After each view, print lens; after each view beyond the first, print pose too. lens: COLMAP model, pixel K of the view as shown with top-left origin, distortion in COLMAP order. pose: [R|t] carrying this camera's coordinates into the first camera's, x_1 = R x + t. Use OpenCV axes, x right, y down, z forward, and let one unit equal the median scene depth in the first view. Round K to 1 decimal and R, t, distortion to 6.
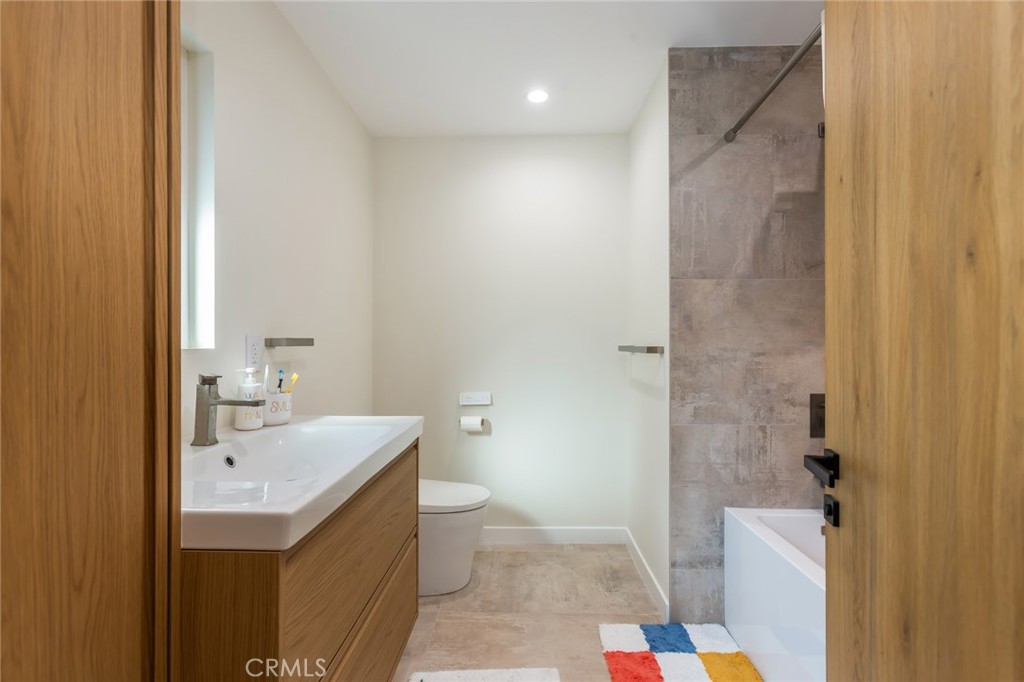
lens RADIAL K [[465.6, 0, 502.4], [0, 465.6, 344.0], [0, 0, 1]] dist [-0.004518, 0.006098]
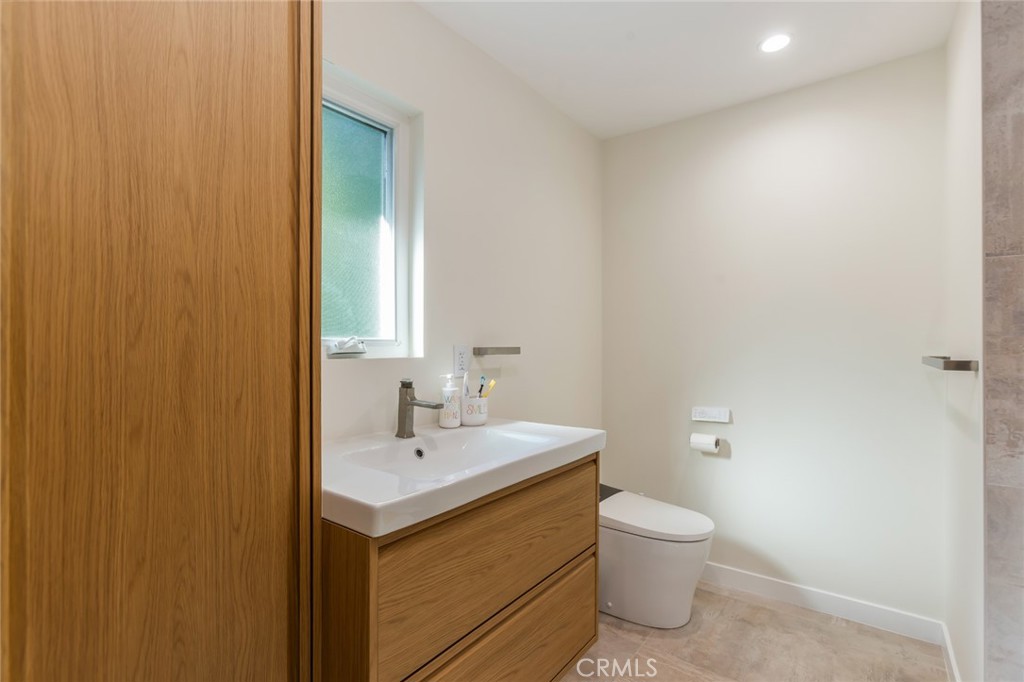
lens RADIAL K [[474.9, 0, 506.7], [0, 474.9, 343.5], [0, 0, 1]] dist [-0.003923, 0.004169]
pose [[0.821495, -0.001421, -0.570214, 0.194165], [-0.000920, 0.999992, -0.003816, -0.016132], [0.570215, 0.003659, 0.821487, 0.082567]]
